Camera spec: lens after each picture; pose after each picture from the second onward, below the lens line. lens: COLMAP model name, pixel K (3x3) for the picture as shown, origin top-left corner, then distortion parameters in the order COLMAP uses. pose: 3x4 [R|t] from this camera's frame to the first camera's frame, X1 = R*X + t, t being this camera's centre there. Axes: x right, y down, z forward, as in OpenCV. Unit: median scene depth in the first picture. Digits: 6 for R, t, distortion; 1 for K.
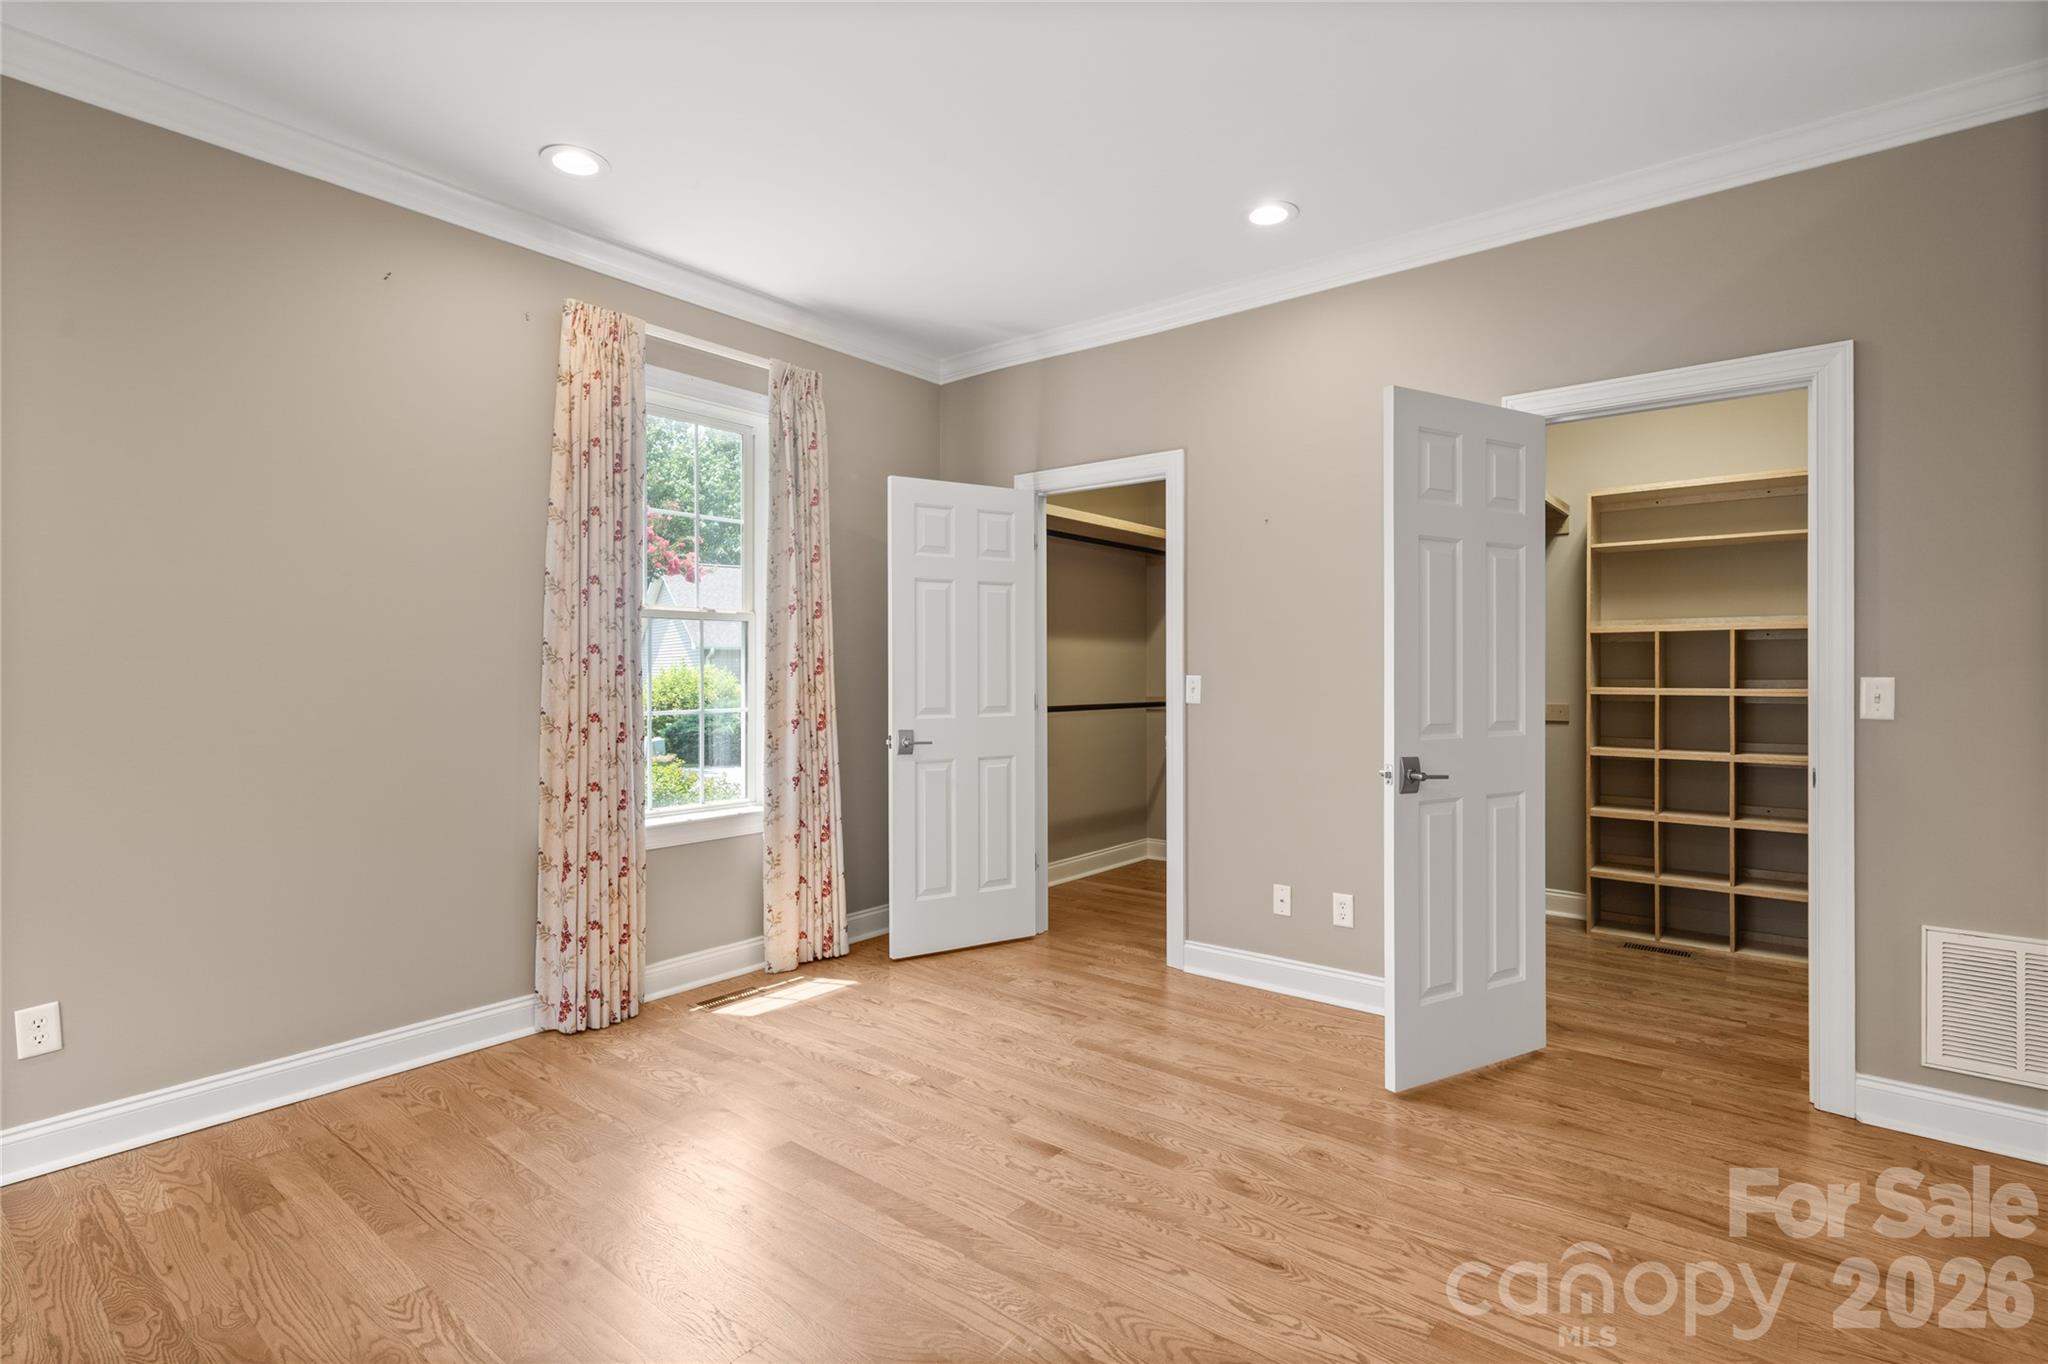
lens RADIAL K [[965.6, 0, 1035.1], [0, 965.6, 674.6], [0, 0, 1]] dist [-0.003140, -0.000363]
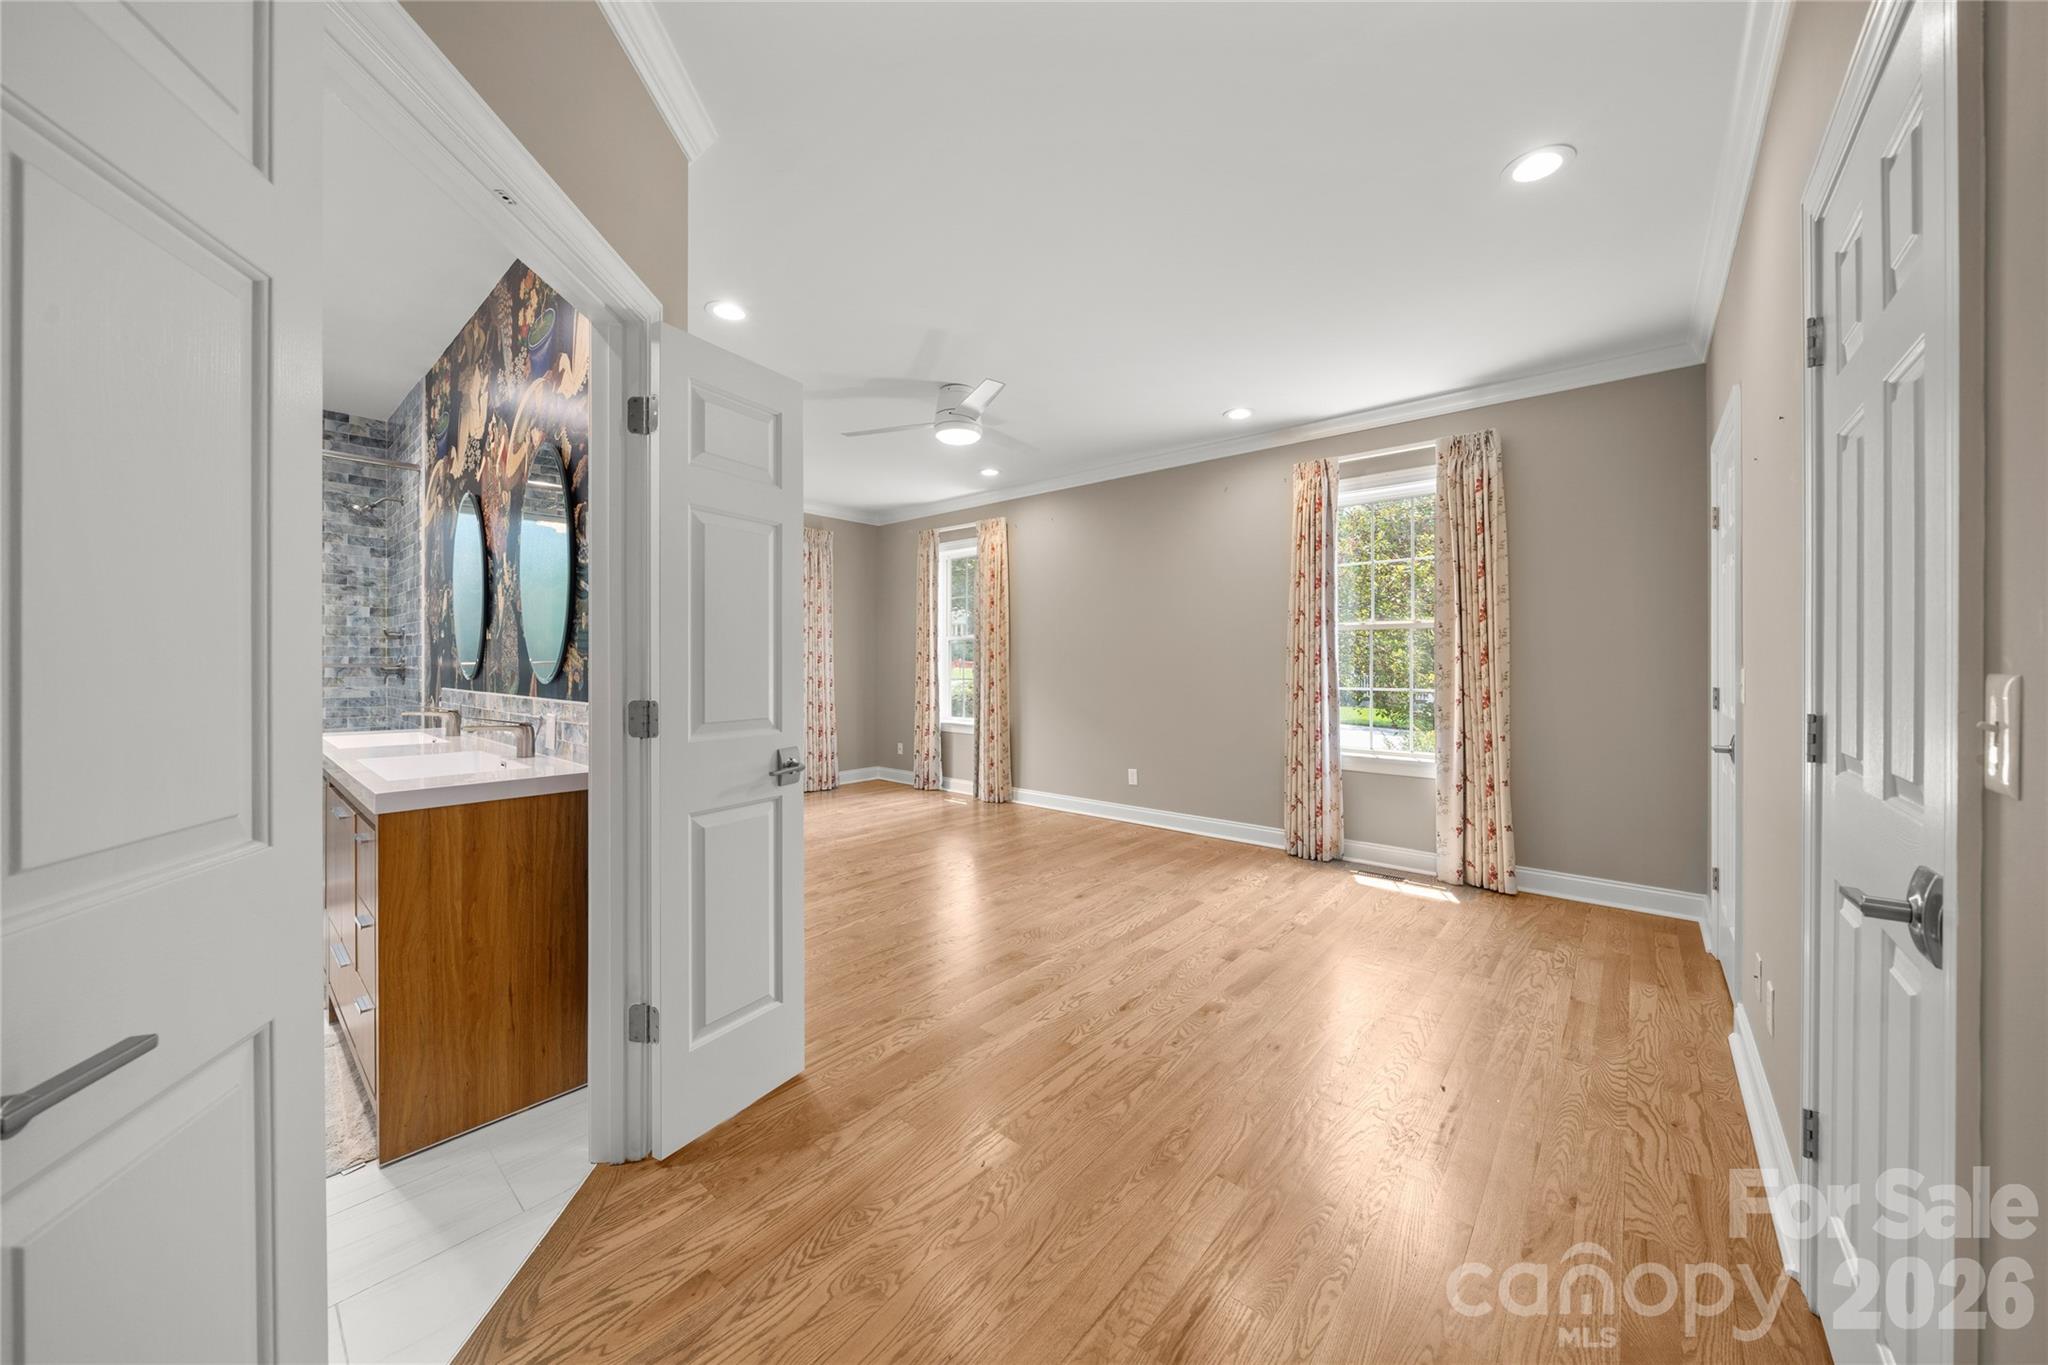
lens RADIAL K [[712.9, 0, 1023.5], [0, 712.9, 664.6], [0, 0, 1]] dist [-0.008118, 0.000801]
pose [[-0.035501, 0.005166, -0.999356, 1.234930], [-0.006854, 0.999962, 0.005413, -0.003171], [0.999346, 0.007042, -0.035465, 0.703419]]
